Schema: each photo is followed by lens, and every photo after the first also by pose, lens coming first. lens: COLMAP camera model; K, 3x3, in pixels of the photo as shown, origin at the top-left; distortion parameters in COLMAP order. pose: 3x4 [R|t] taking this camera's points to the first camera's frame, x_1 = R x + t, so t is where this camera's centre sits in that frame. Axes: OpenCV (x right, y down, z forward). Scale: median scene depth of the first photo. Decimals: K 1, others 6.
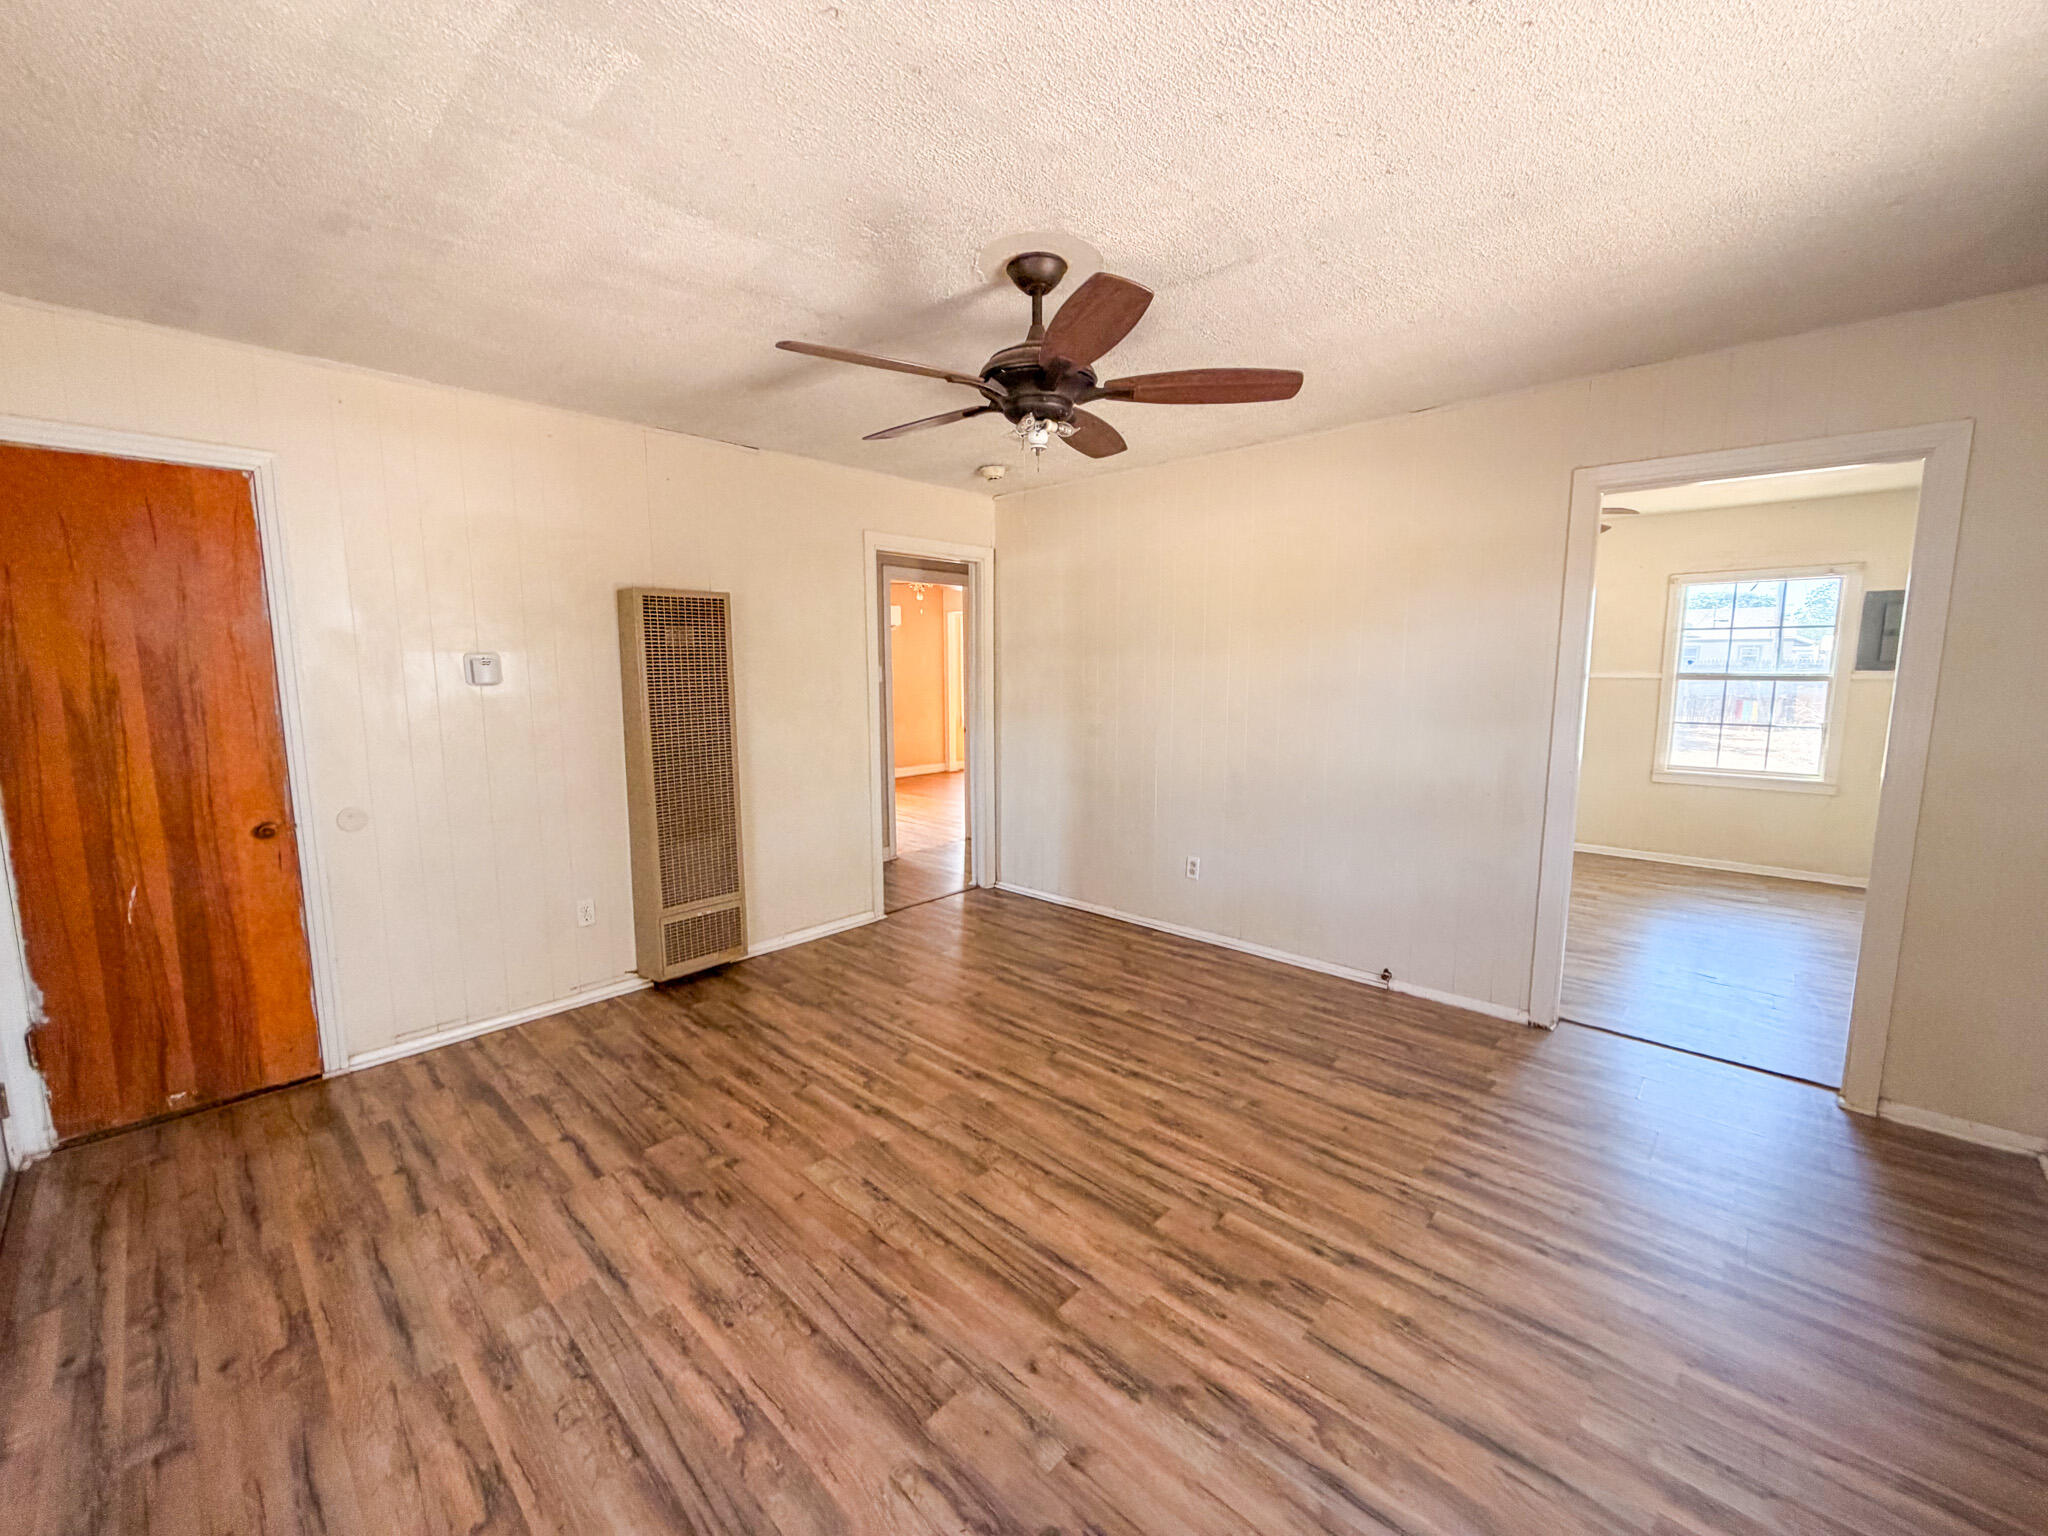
lens RADIAL K [[818.1, 0, 1018.5], [0, 818.1, 765.0], [0, 0, 1]] dist [-0.000062, 0.000002]
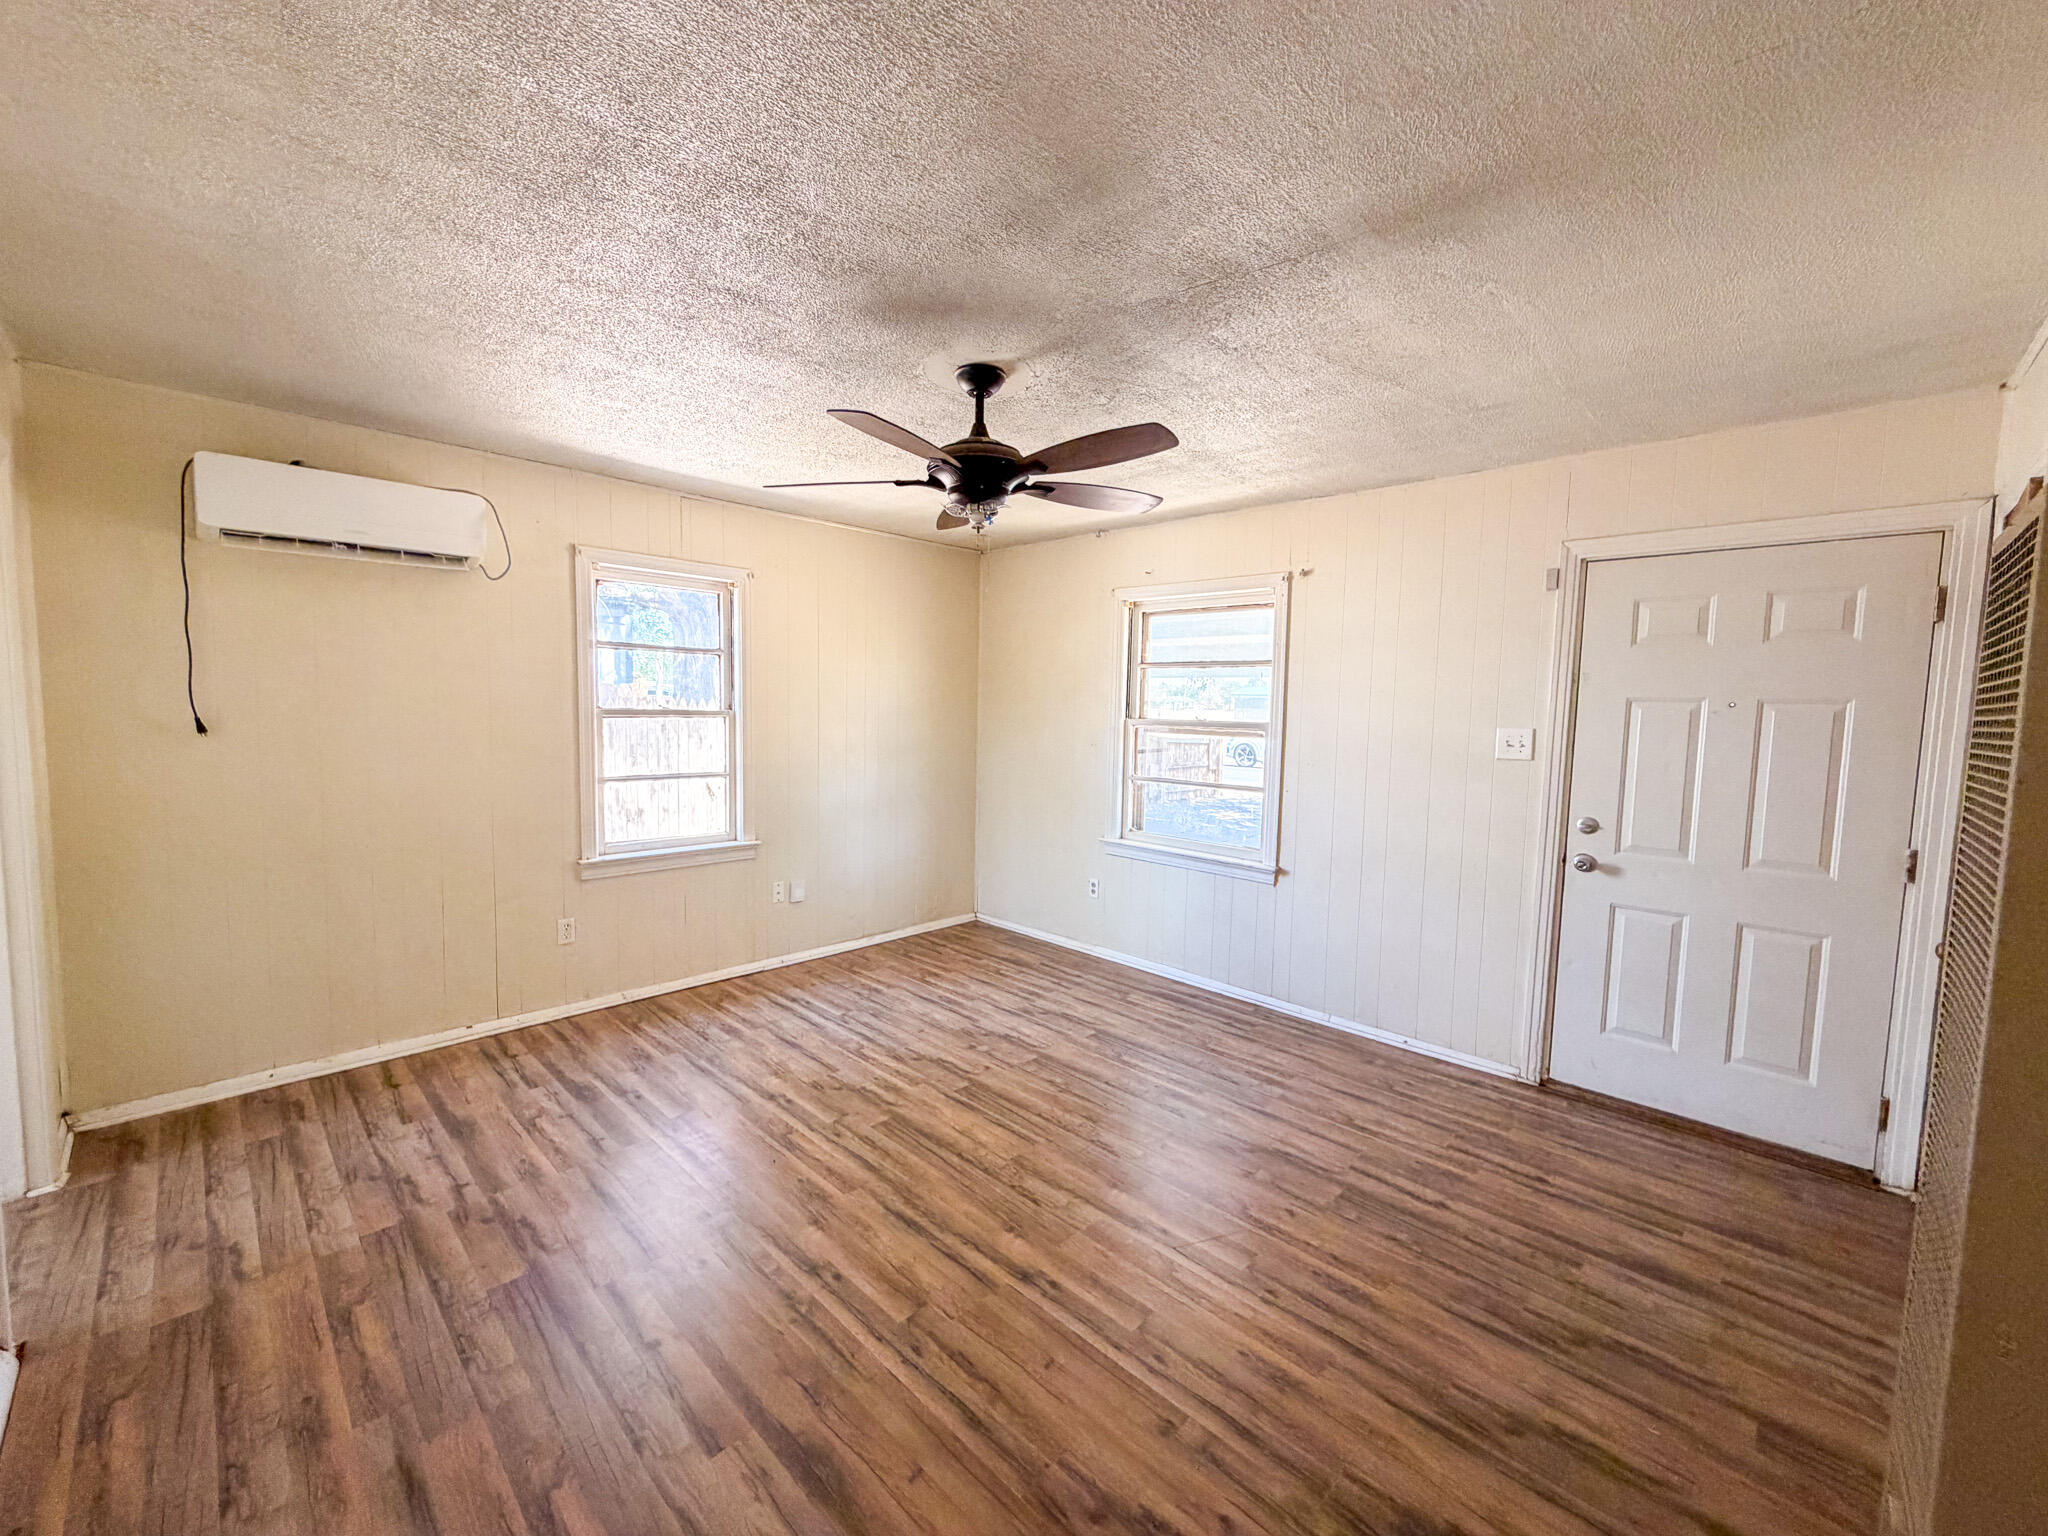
lens RADIAL K [[818.1, 0, 1018.5], [0, 818.1, 765.0], [0, 0, 1]] dist [-0.000062, 0.000002]
pose [[-0.999585, -0.021377, 0.019333, -0.059038], [-0.016966, 0.978641, 0.204875, -0.277618], [-0.023300, 0.204462, -0.978597, 2.053389]]
